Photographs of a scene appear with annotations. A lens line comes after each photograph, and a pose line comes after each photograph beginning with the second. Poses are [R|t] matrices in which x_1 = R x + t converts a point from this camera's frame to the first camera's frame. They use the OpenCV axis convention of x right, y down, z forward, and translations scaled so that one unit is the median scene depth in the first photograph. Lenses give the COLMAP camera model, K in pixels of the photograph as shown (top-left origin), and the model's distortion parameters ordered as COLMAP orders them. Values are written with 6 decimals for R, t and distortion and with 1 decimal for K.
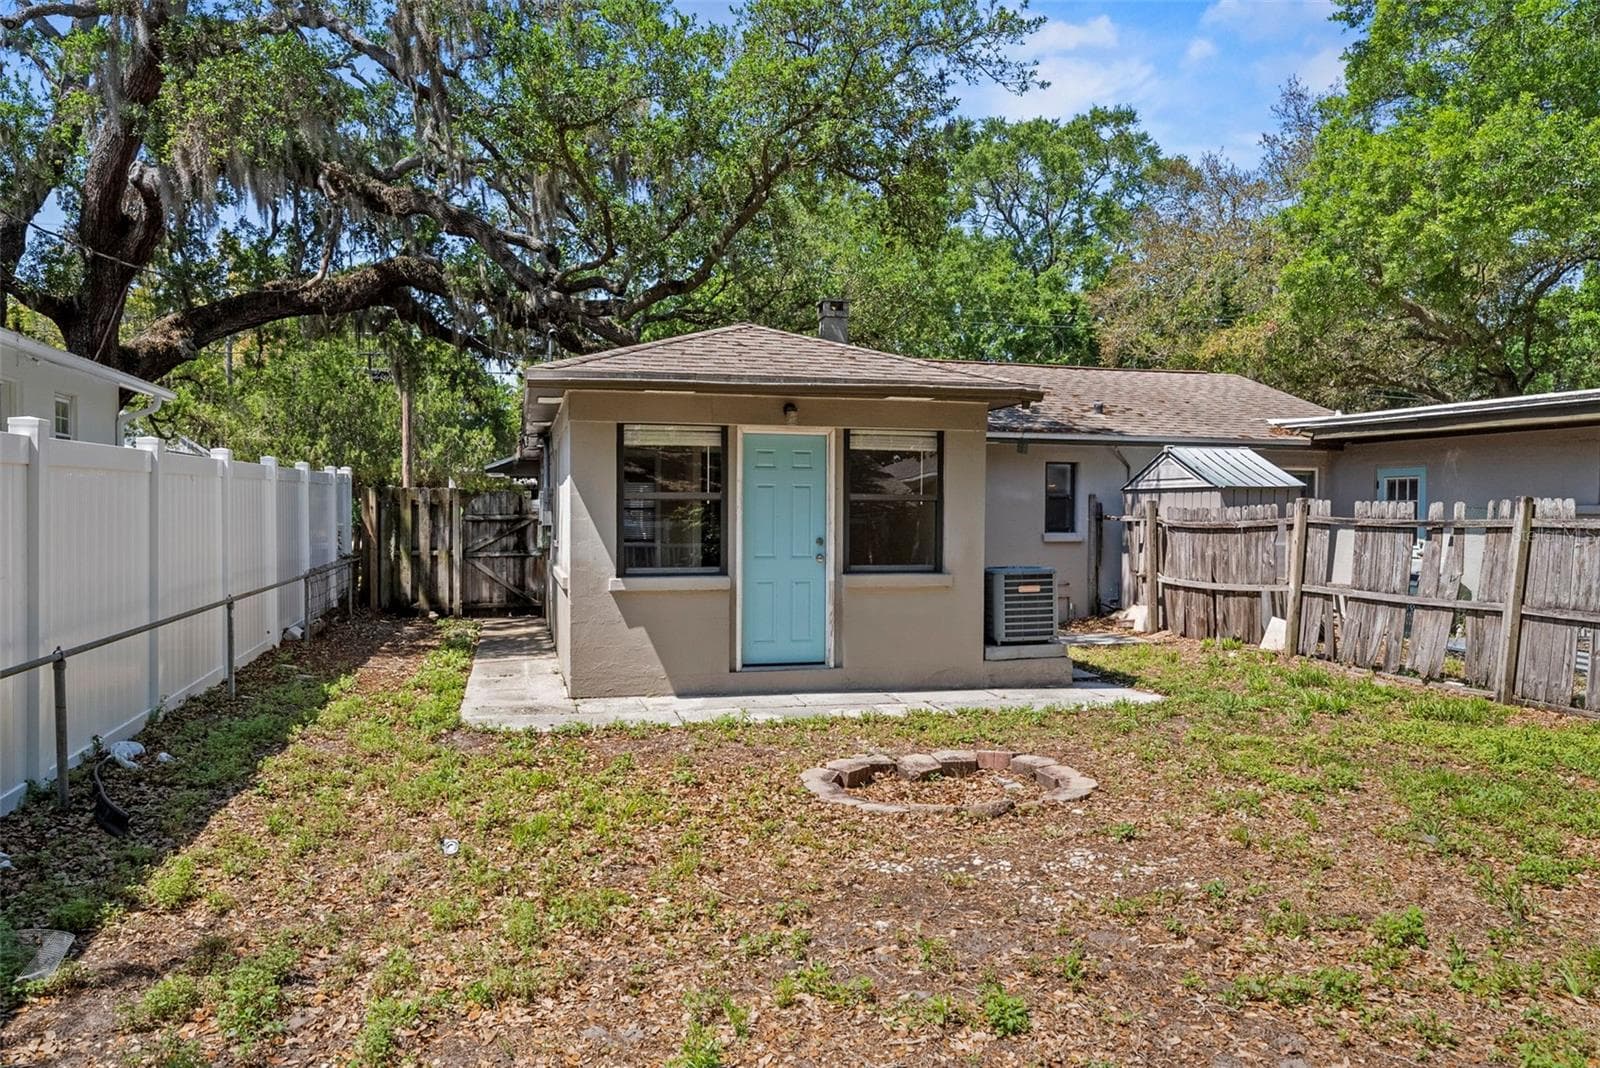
lens RADIAL K [[1081.3, 0, 795.5], [0, 1081.3, 525.4], [0, 0, 1]] dist [0.002195, 0.000020]
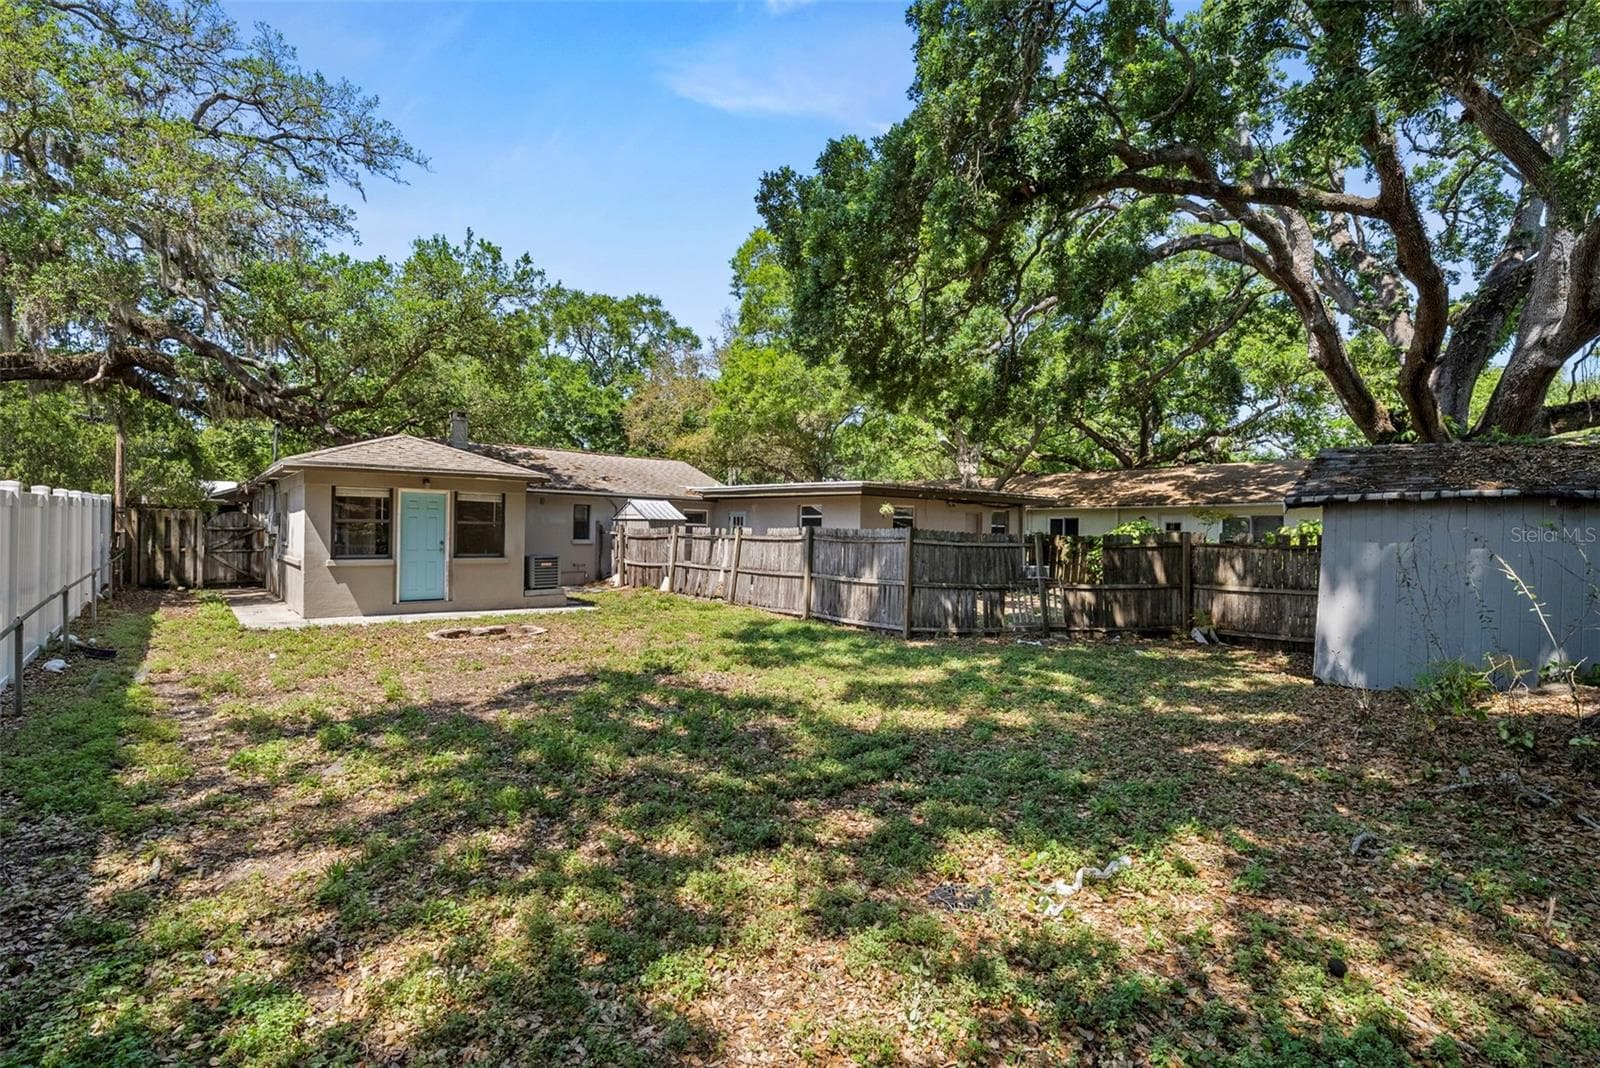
lens RADIAL K [[717.4, 0, 807.7], [0, 717.4, 531.6], [0, 0, 1]] dist [0.001067, -0.000046]
pose [[0.893309, 0.010661, 0.449317, 0.020438], [-0.008621, 0.999941, -0.006585, -0.002906], [-0.449361, 0.002009, 0.893348, -0.396675]]
